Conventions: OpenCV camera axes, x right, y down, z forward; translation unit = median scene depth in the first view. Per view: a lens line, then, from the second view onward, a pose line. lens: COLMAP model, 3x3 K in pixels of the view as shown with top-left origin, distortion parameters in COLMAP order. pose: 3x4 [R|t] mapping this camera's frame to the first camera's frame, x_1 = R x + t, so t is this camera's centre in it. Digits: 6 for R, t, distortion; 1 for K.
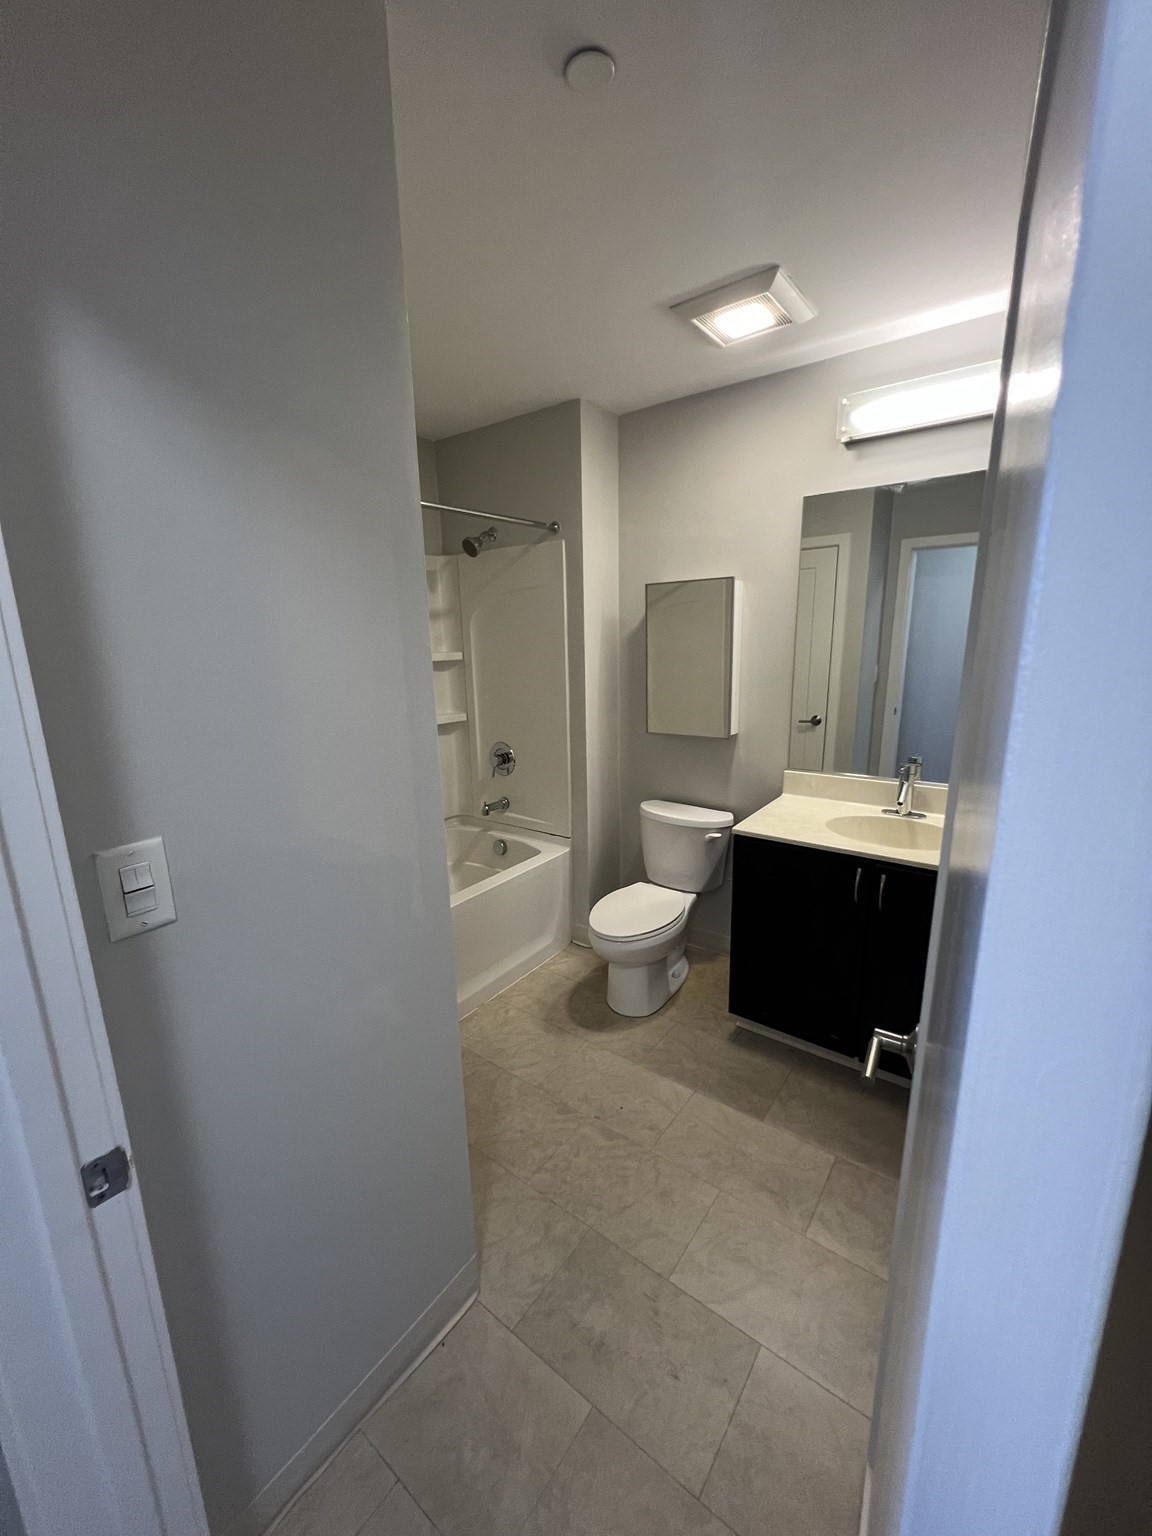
lens RADIAL K [[613.2, 0, 575.1], [0, 613.2, 769.0], [0, 0, 1]] dist [0.002995, 0.000212]
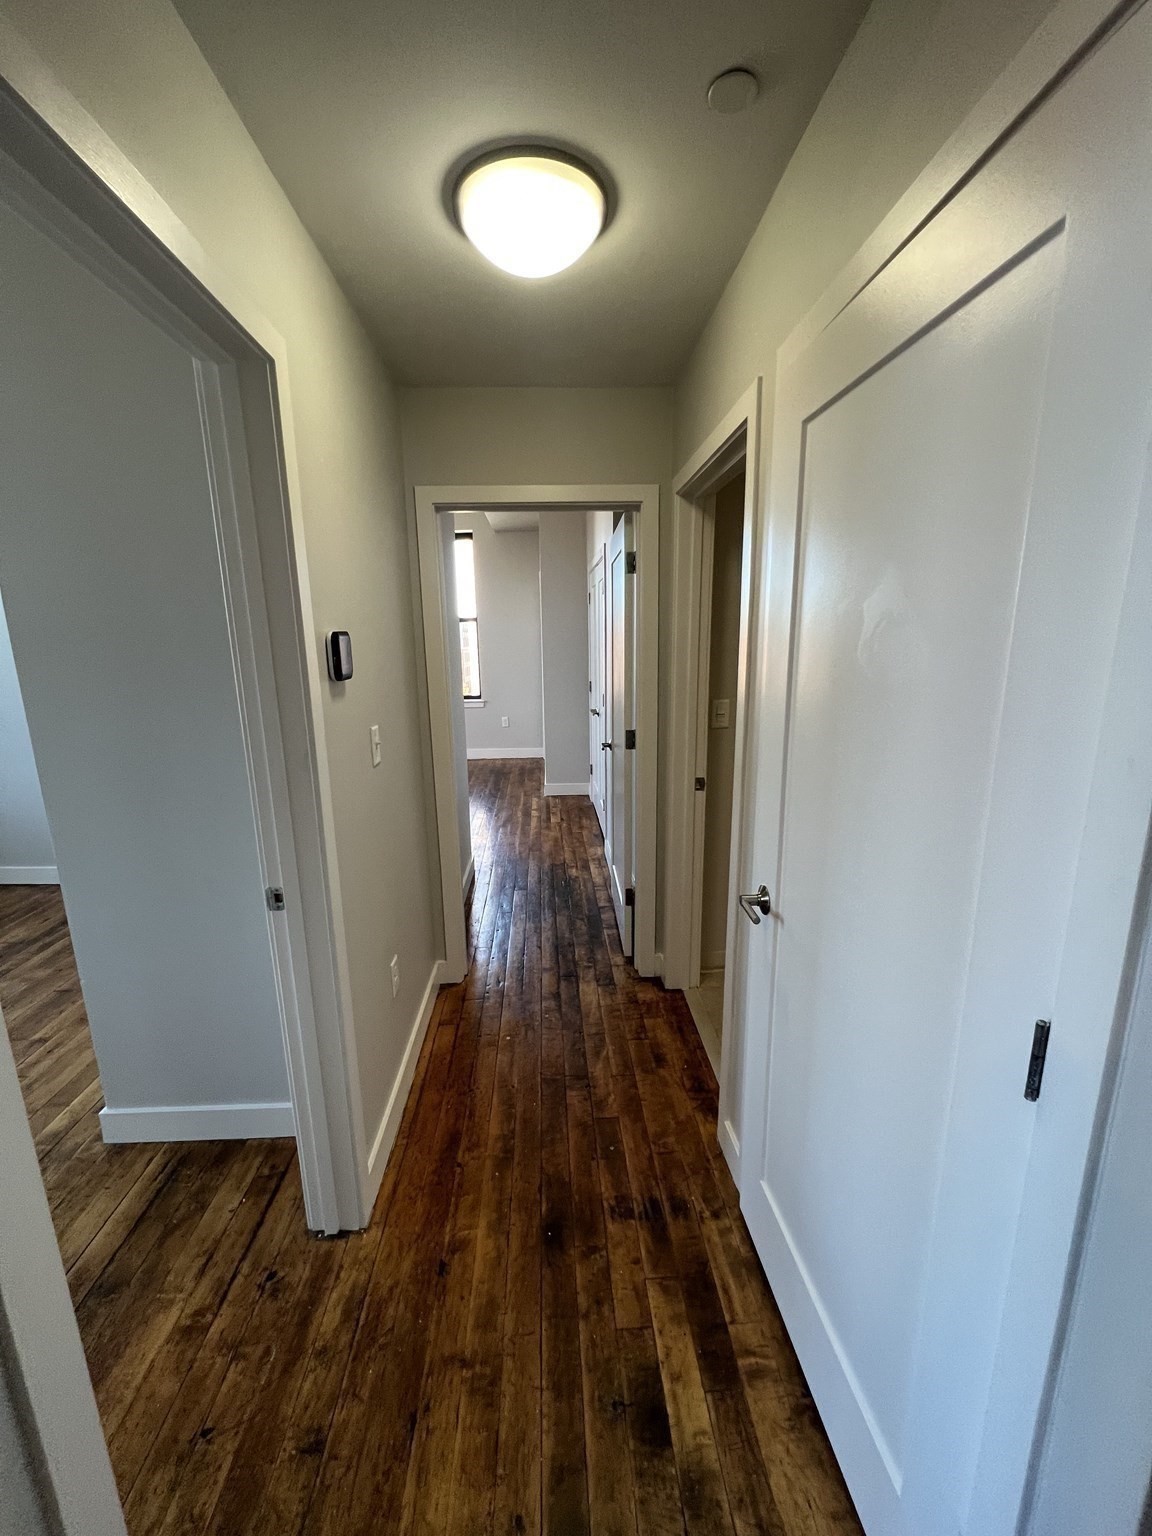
lens RADIAL K [[613.2, 0, 575.3], [0, 613.2, 770.6], [0, 0, 1]] dist [0.002995, 0.000212]
pose [[0.637370, 0.173952, -0.750667, 1.530024], [-0.170023, 0.981923, 0.083180, 0.398214], [0.751566, 0.074614, 0.655424, -2.007697]]
